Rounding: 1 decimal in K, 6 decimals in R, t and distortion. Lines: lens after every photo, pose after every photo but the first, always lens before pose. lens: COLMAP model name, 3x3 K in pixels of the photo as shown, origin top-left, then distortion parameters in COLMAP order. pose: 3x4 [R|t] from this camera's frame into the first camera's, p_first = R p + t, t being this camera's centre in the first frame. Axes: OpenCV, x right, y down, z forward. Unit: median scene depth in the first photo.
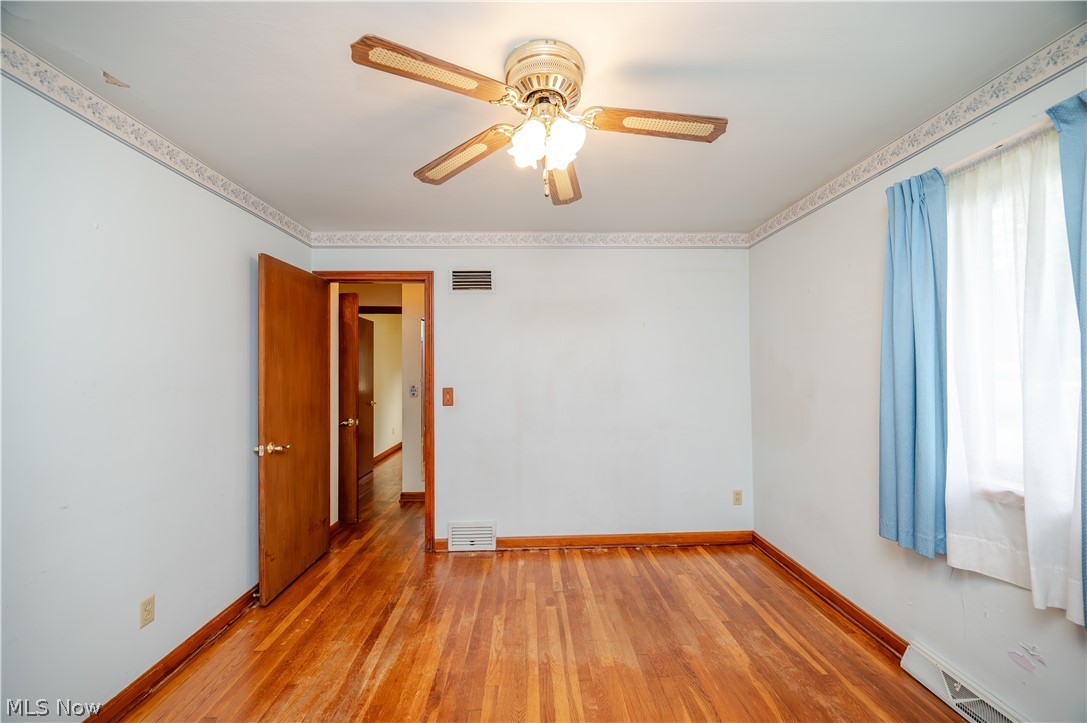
lens RADIAL K [[418.6, 0, 541.1], [0, 418.6, 363.6], [0, 0, 1]] dist [0.000720, -0.000428]
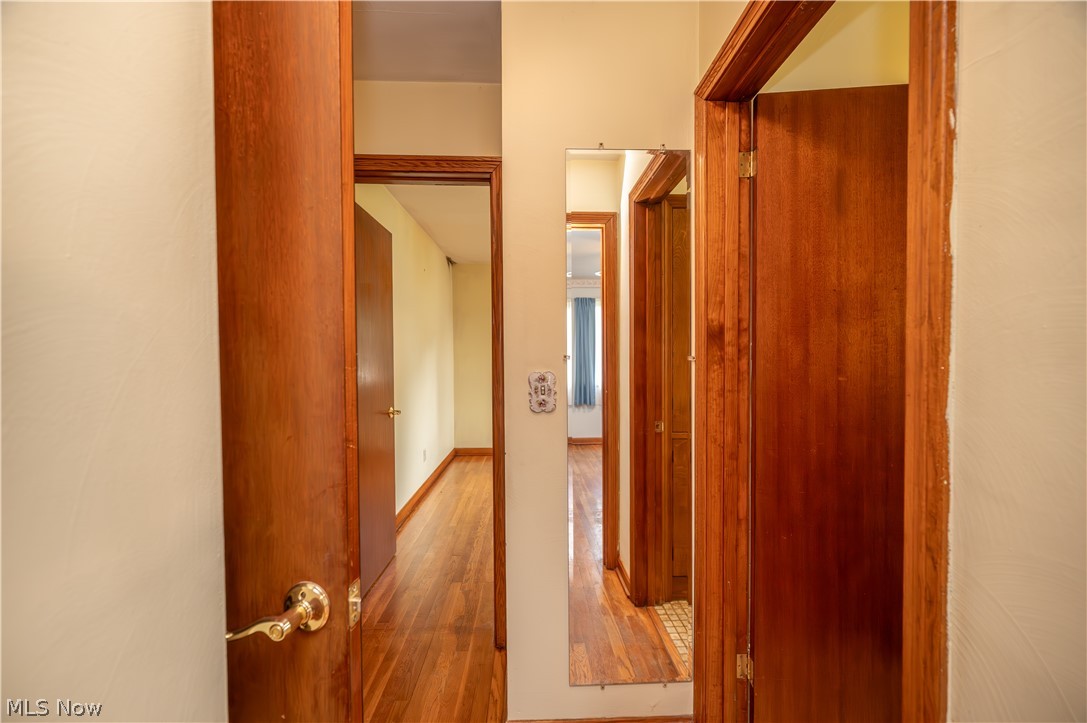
lens RADIAL K [[429.8, 0, 545.5], [0, 429.8, 360.6], [0, 0, 1]] dist [0.001201, -0.000616]
pose [[0.999862, -0.013511, -0.009705, -0.238850], [0.013768, 0.999541, 0.026969, 0.028319], [0.009337, -0.027099, 0.999589, 0.552404]]
